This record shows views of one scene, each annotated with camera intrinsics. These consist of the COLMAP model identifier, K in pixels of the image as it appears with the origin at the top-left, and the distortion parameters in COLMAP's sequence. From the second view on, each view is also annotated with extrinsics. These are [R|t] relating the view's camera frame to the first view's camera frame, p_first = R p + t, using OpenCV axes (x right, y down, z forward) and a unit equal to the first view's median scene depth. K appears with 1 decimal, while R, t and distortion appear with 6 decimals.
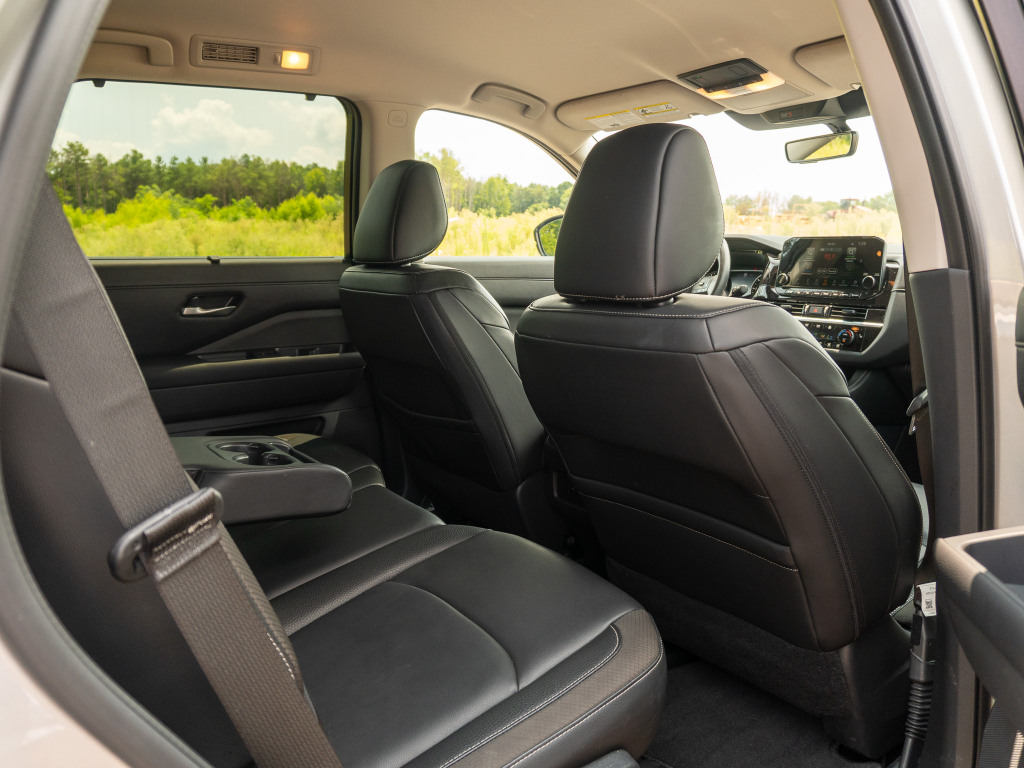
lens RADIAL K [[770.7, 0, 511.0], [0, 770.7, 384.6], [0, 0, 1]] dist [-0.022070, 0.000206]
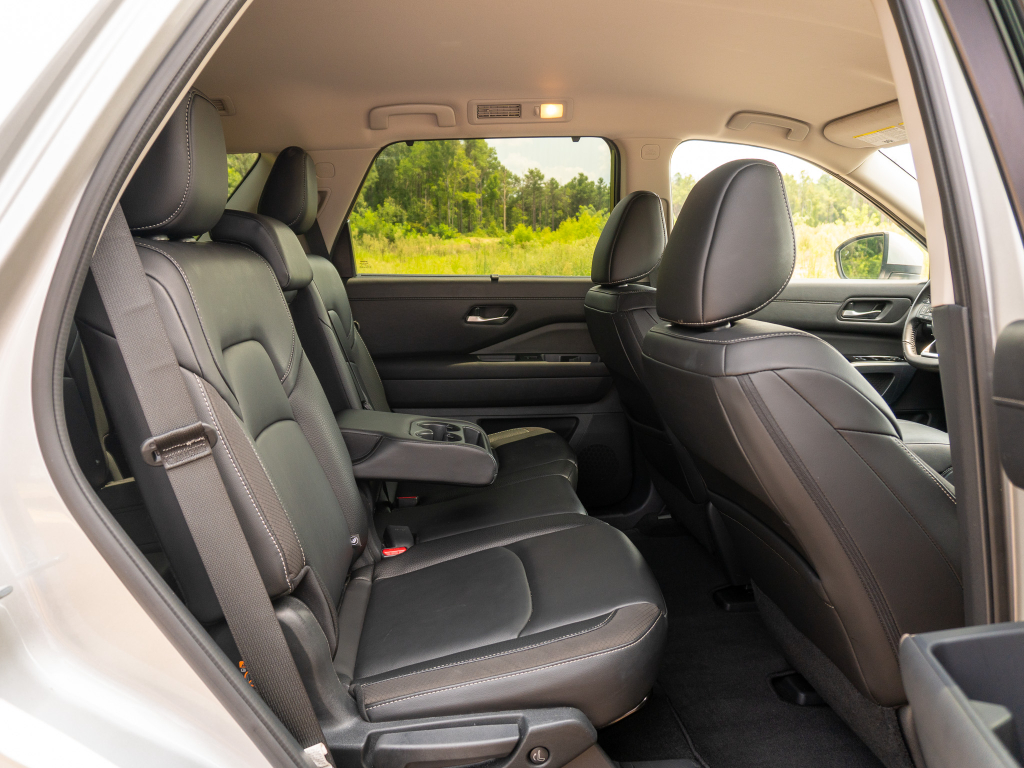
lens RADIAL K [[770.7, 0, 511.4], [0, 770.7, 382.7], [0, 0, 1]] dist [-0.022070, 0.000206]
pose [[0.859182, 0.082052, -0.505048, 0.239743], [-0.092391, 0.995712, 0.004593, -0.004929], [0.503259, 0.042716, 0.863079, -0.028881]]
